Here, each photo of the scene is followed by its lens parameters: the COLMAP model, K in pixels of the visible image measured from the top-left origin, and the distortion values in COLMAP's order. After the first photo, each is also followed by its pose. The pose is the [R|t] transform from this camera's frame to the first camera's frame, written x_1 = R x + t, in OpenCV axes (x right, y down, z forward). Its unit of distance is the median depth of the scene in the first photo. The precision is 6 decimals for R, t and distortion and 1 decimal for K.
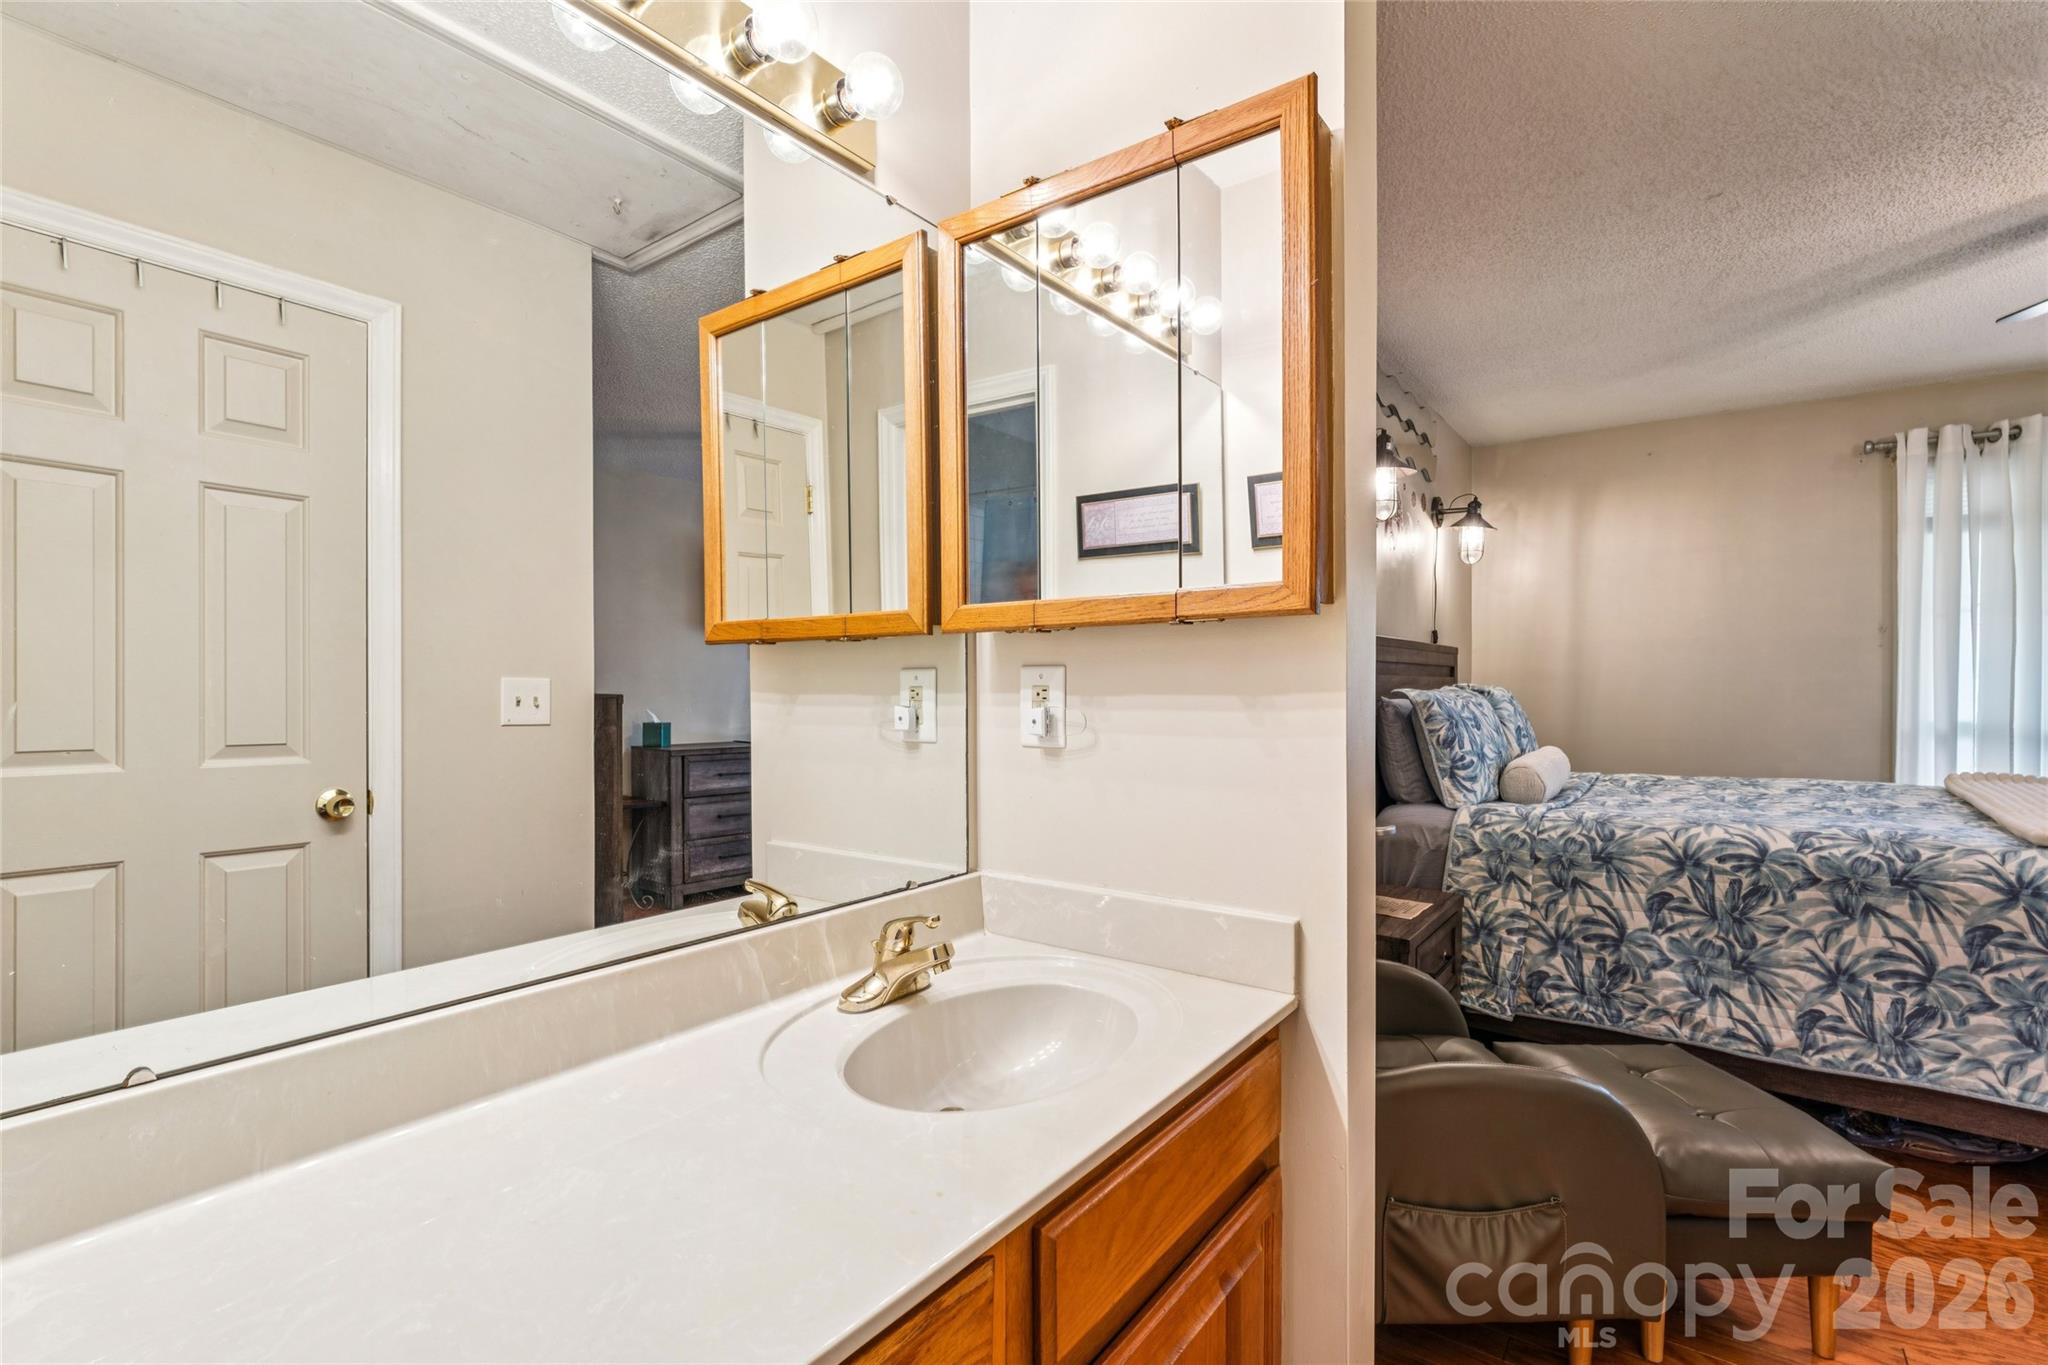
lens RADIAL K [[937.5, 0, 1032.1], [0, 937.5, 684.3], [0, 0, 1]] dist [0.003064, 0.000178]
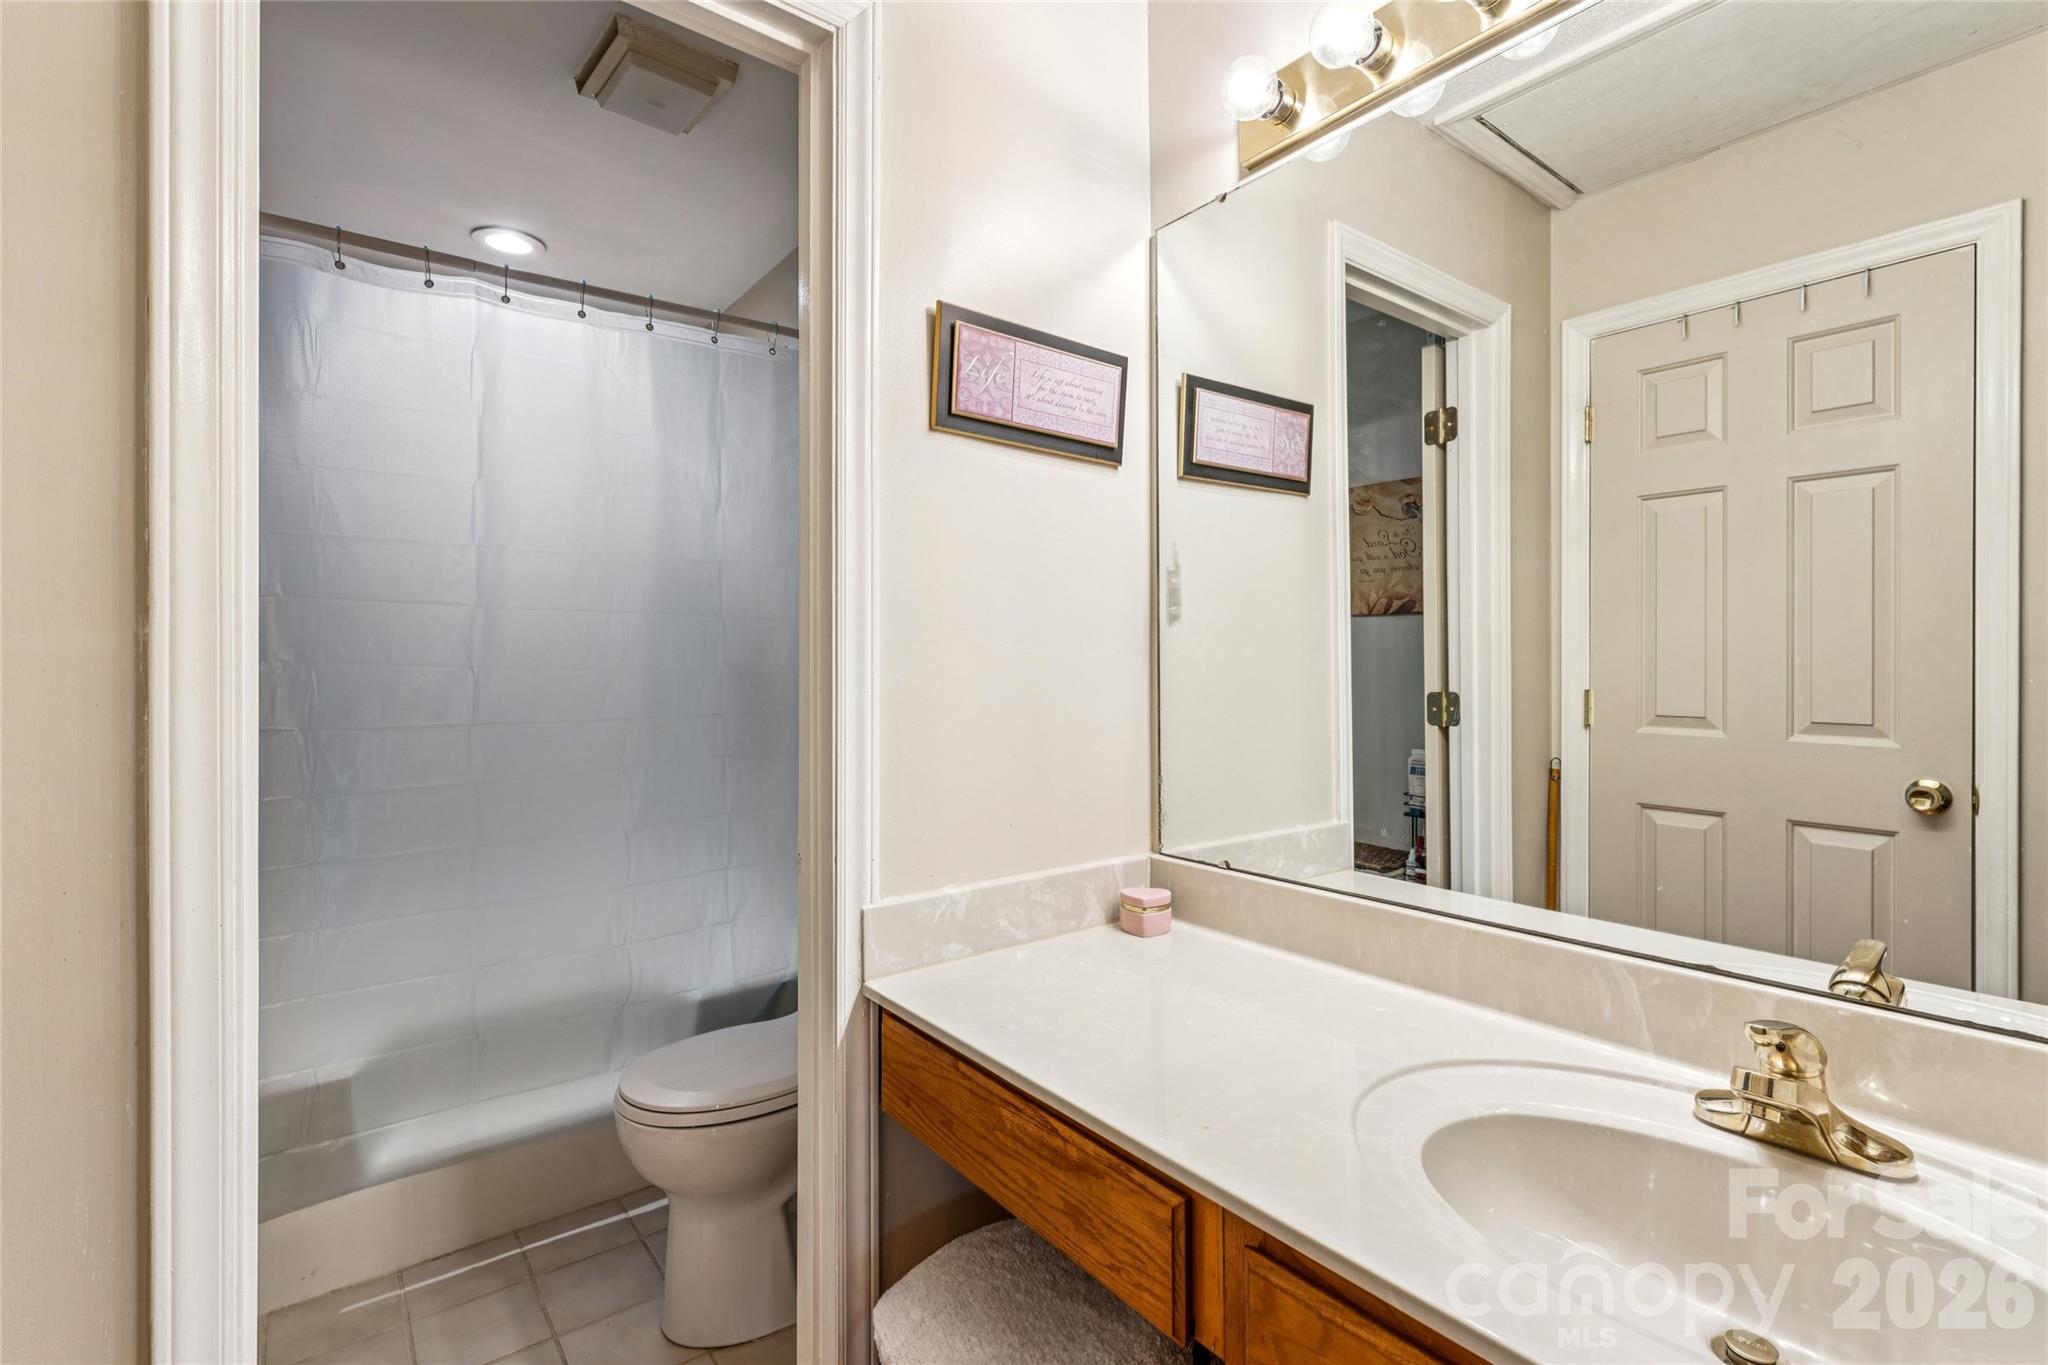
lens RADIAL K [[937.5, 0, 1031.4], [0, 937.5, 674.4], [0, 0, 1]] dist [0.003064, 0.000178]
pose [[-0.269687, 0.002868, -0.962944, 0.396614], [-0.001237, 0.999994, 0.003325, 0.008869], [0.962947, 0.002088, -0.269682, 0.444919]]
